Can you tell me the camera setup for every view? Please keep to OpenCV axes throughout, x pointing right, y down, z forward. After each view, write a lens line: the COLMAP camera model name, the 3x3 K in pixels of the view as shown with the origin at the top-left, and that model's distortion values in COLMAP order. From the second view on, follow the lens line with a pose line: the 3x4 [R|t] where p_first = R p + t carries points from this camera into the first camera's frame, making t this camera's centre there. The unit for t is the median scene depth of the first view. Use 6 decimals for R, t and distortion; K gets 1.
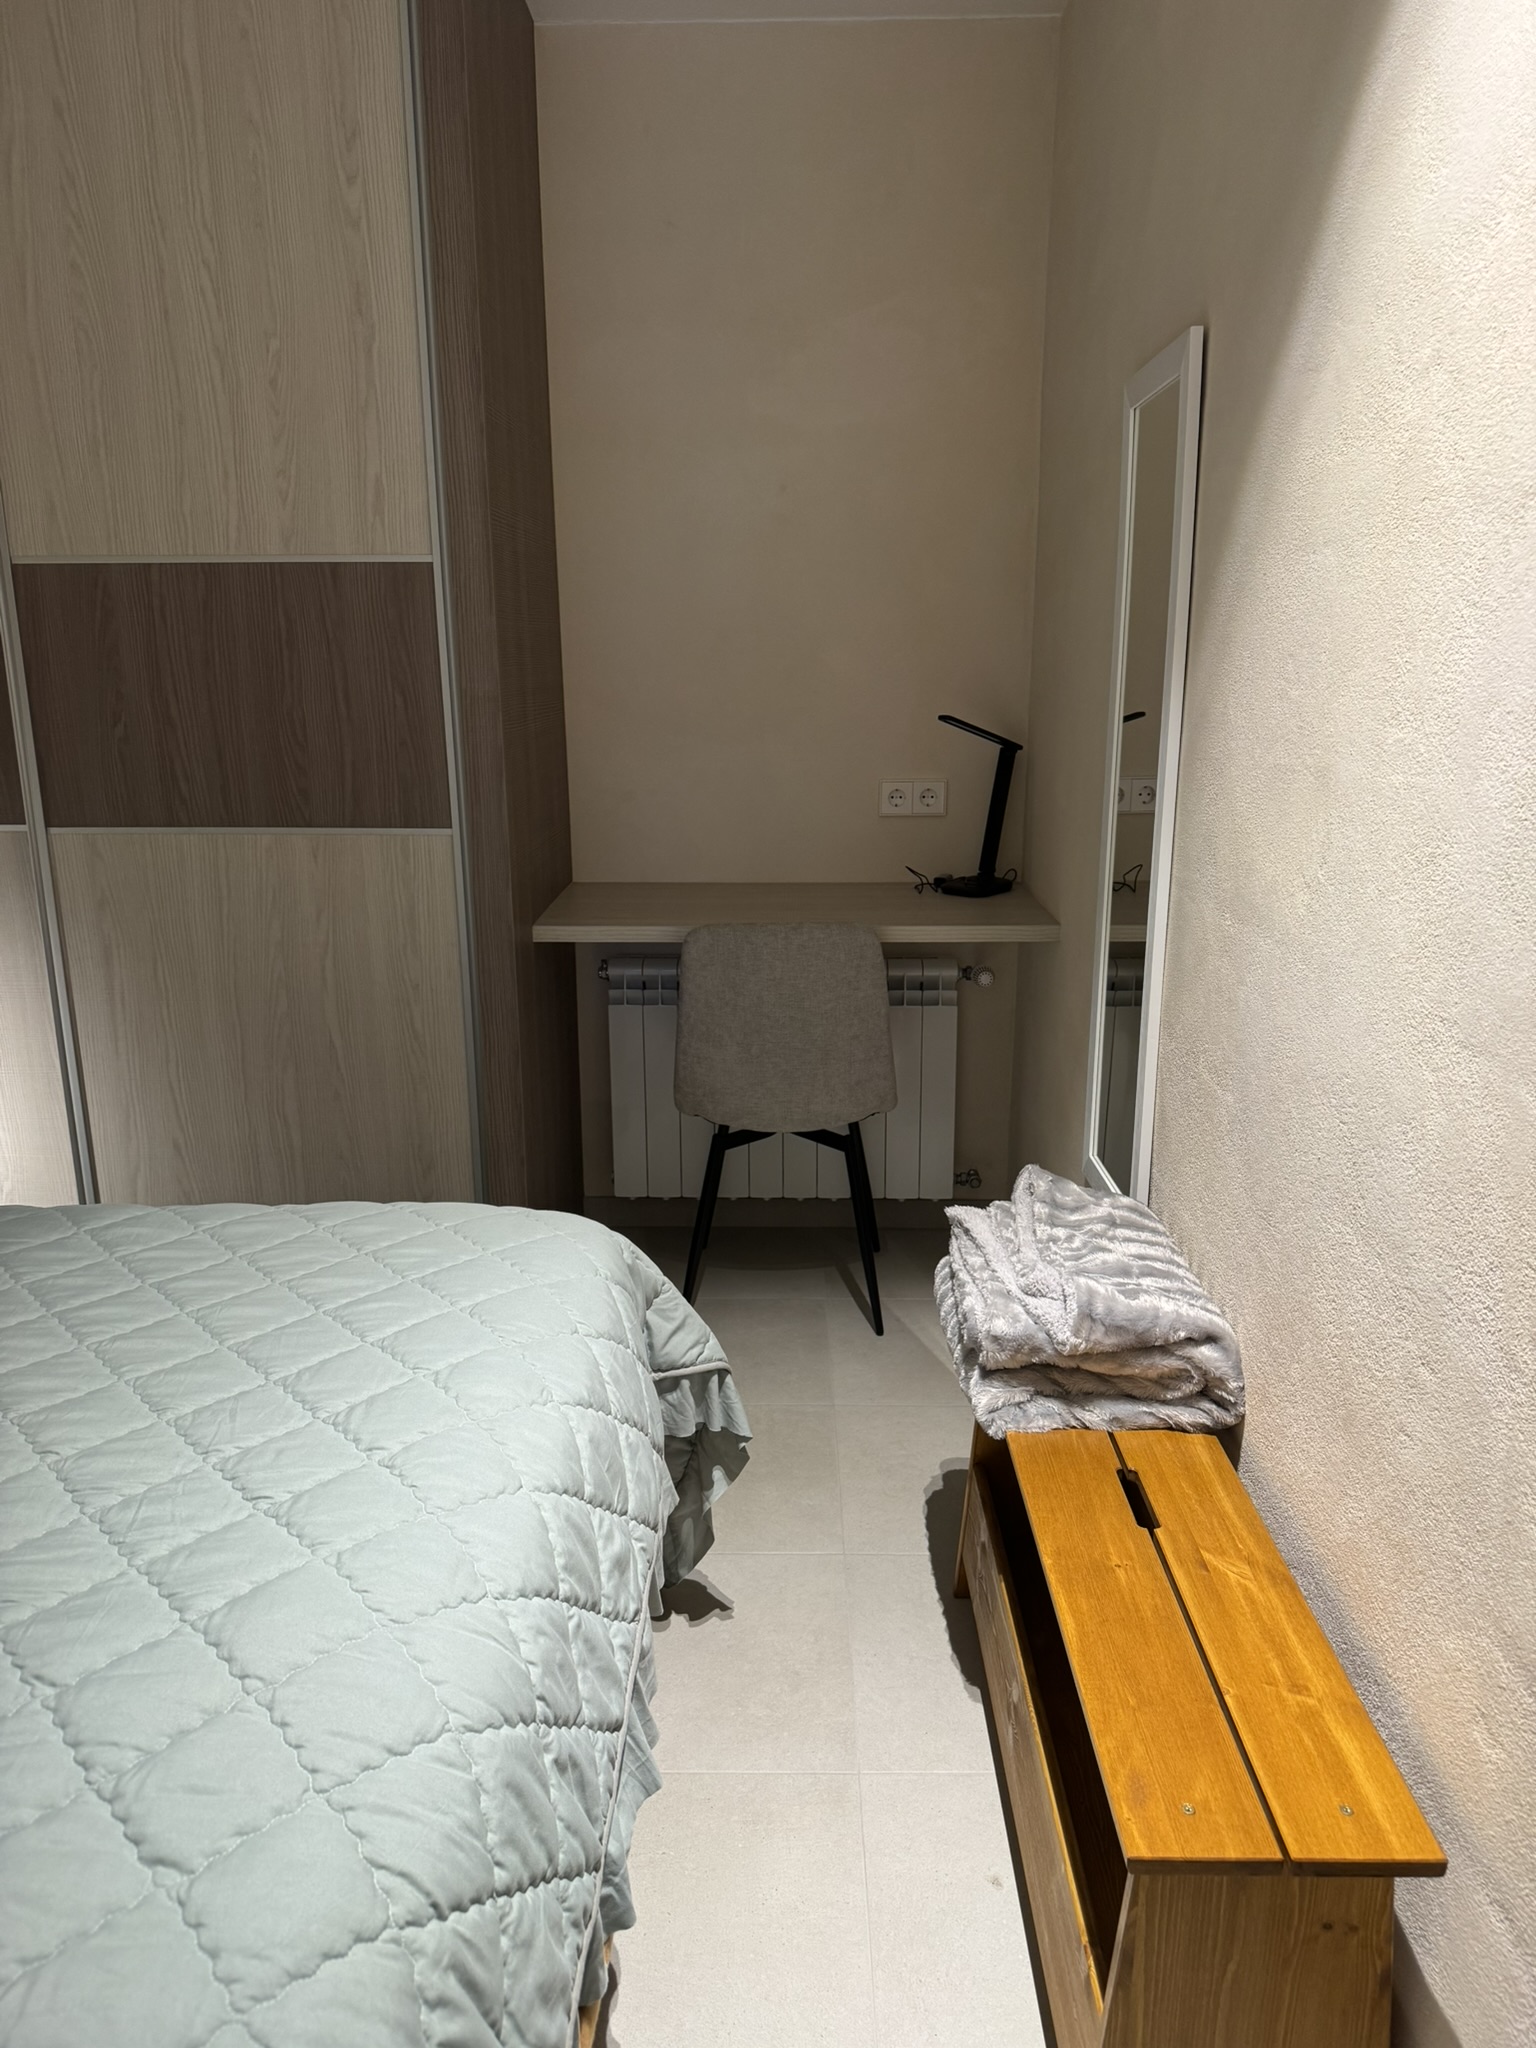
lens RADIAL K [[1414.1, 0, 768.2], [0, 1414.1, 1034.5], [0, 0, 1]] dist [0.061457, -0.098950]
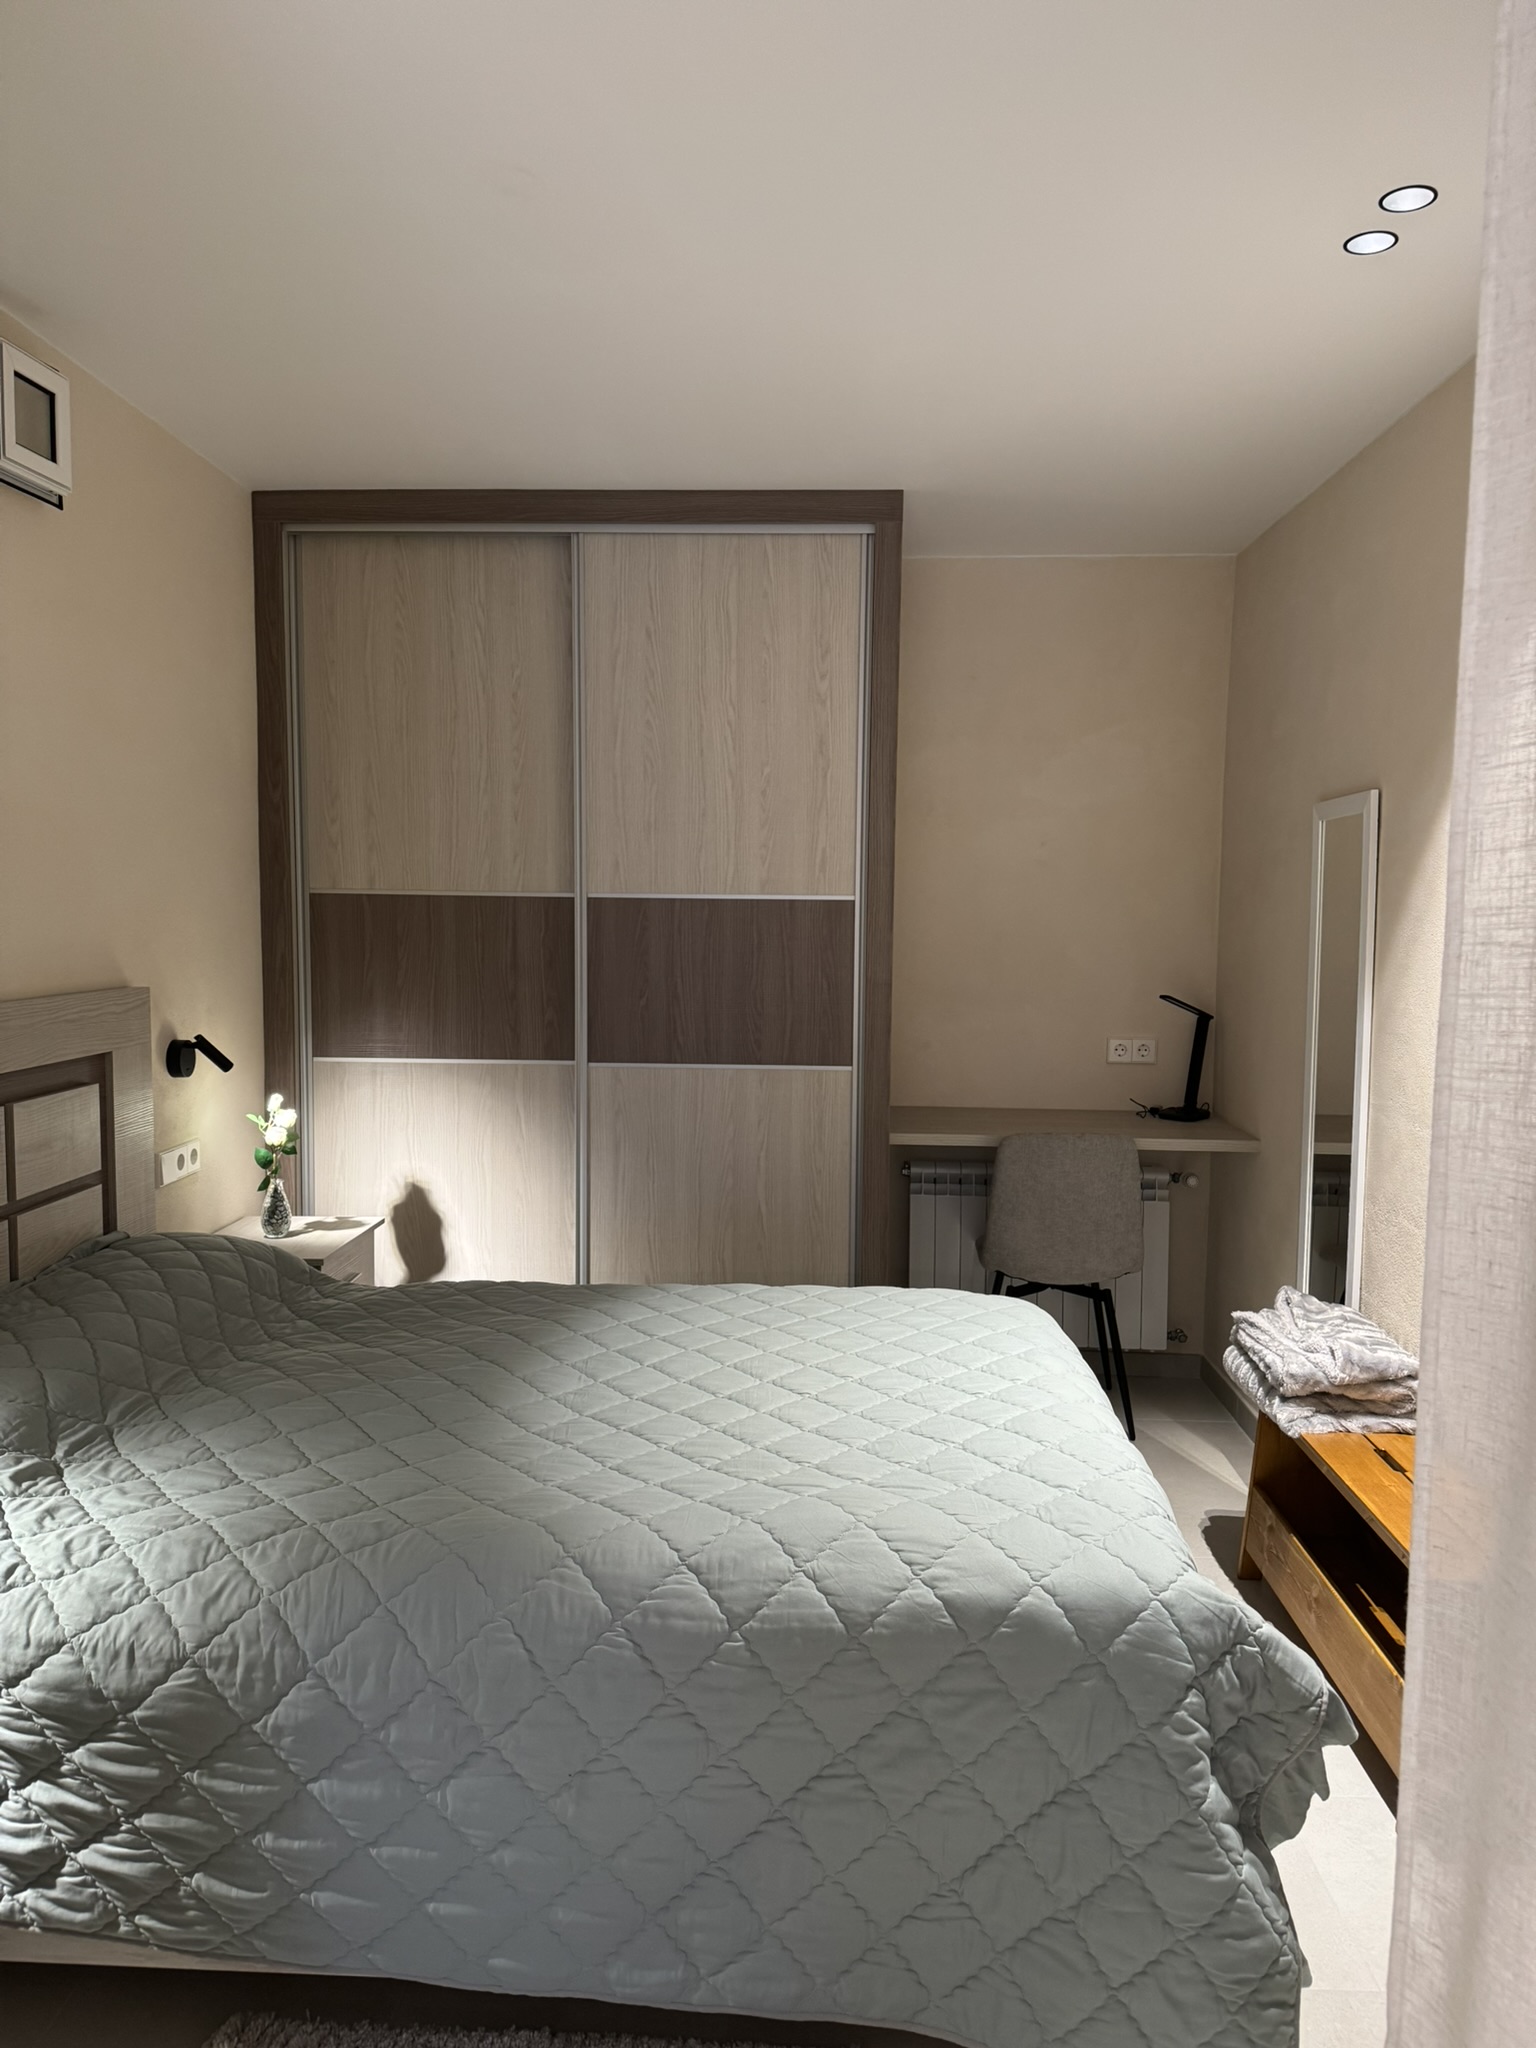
lens RADIAL K [[1414.1, 0, 758.3], [0, 1414.1, 1018.9], [0, 0, 1]] dist [0.061457, -0.098950]
pose [[0.999208, 0.017977, -0.035492, -0.374467], [-0.023875, 0.984549, -0.173471, 0.093209], [0.031825, 0.174181, 0.984199, -0.680512]]
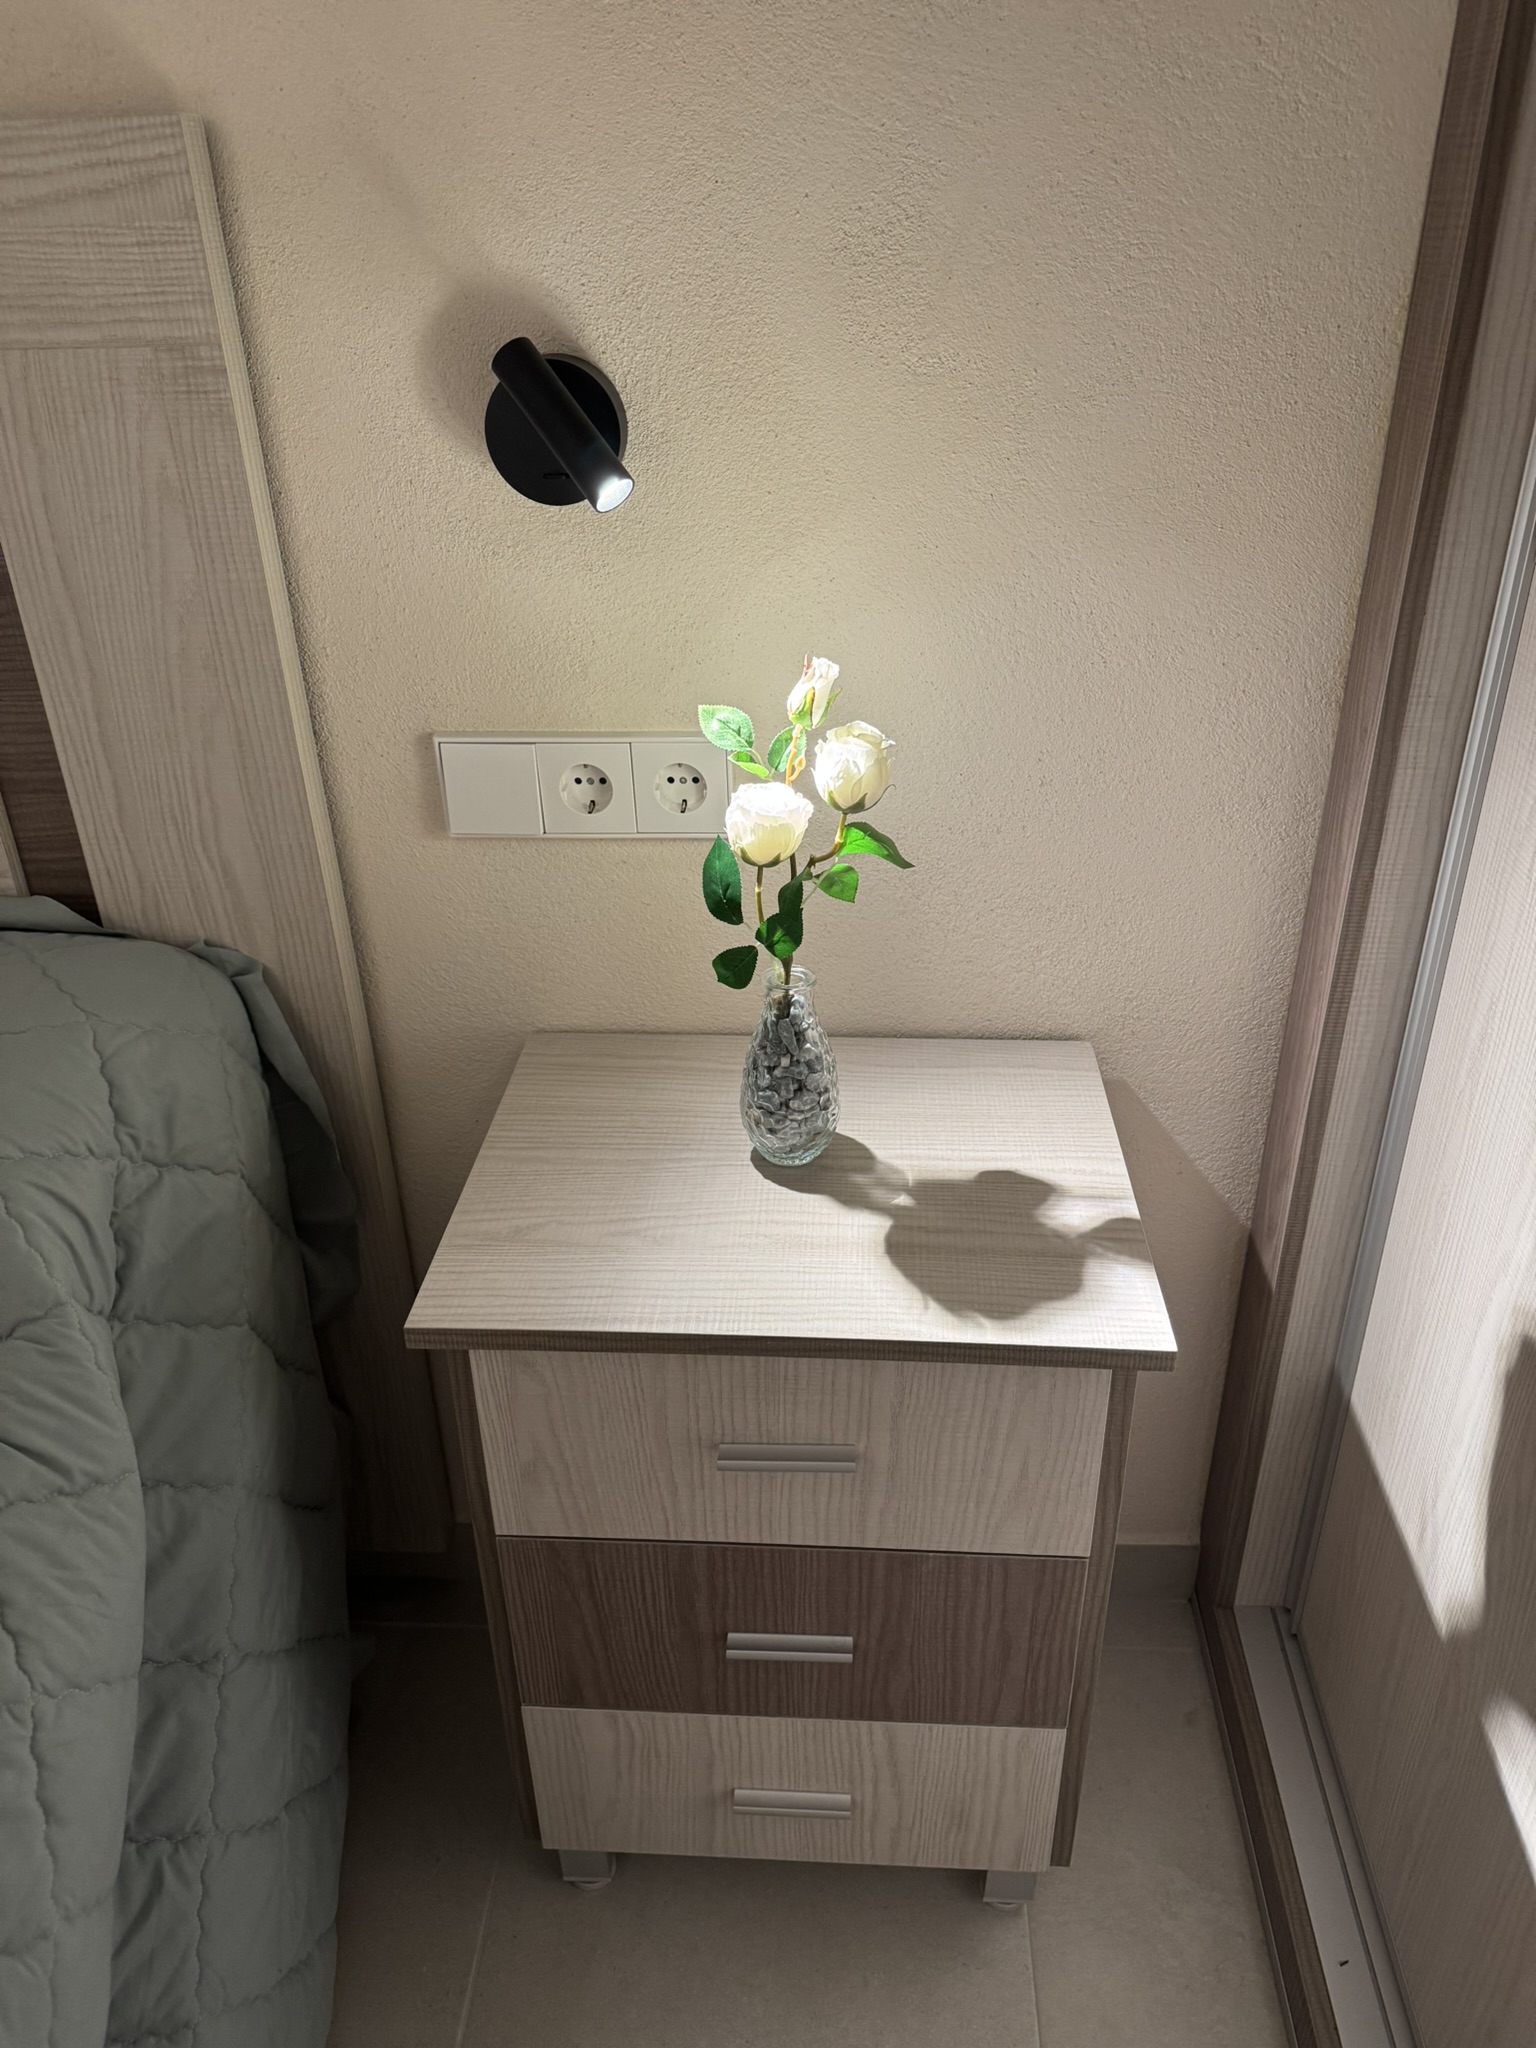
lens RADIAL K [[1414.1, 0, 768.1], [0, 1414.1, 1037.8], [0, 0, 1]] dist [0.061457, -0.098950]
pose [[-0.066748, 0.486749, -0.870988, -0.633836], [-0.229181, 0.842116, 0.488177, -0.235828], [0.971093, 0.232199, 0.055344, 1.182823]]
